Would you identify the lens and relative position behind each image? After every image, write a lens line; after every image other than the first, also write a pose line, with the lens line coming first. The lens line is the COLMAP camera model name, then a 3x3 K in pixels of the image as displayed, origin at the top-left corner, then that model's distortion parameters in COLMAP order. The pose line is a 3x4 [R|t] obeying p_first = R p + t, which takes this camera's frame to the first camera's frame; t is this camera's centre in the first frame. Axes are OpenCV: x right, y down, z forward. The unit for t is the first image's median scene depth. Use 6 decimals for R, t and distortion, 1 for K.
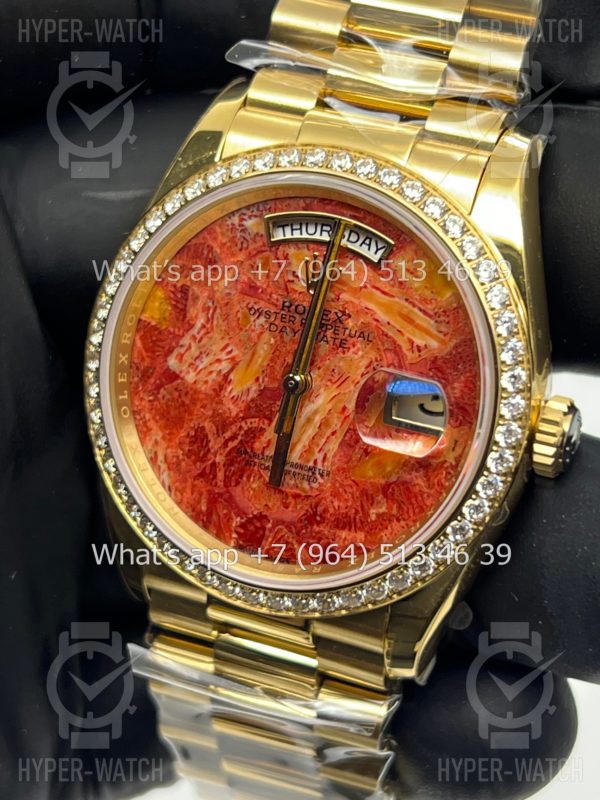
lens RADIAL K [[1849.5, 0, 298.0], [0, 1849.5, 400.1], [0, 0, 1]] dist [0.399808, 0.000000]
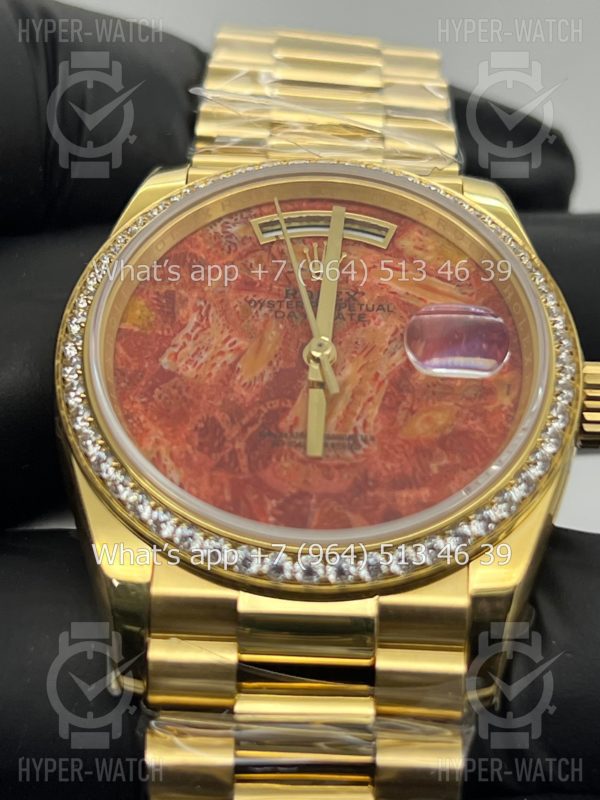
lens RADIAL K [[1849.5, 0, 300.2], [0, 1849.5, 402.3], [0, 0, 1]] dist [0.399808, 0.000000]
pose [[0.920662, 0.058020, 0.386024, -0.353638], [0.190783, 0.795863, -0.574634, 0.521588], [-0.340563, 0.602691, 0.721652, 0.362541]]
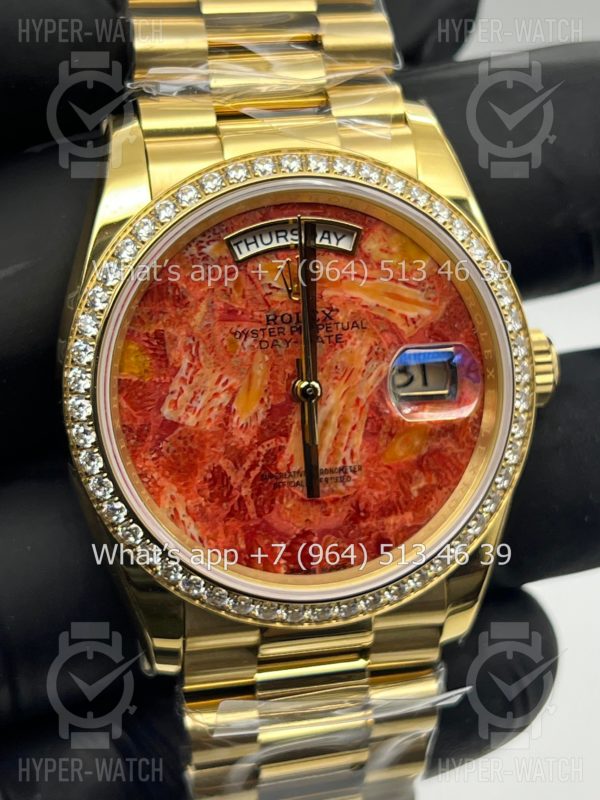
lens RADIAL K [[1849.5, 0, 301.9], [0, 1849.5, 396.2], [0, 0, 1]] dist [0.399808, 0.000000]
pose [[0.828293, -0.285445, 0.482133, -0.476171], [0.300747, 0.952532, 0.047268, -0.053336], [-0.472739, 0.105848, 0.874822, 0.135898]]
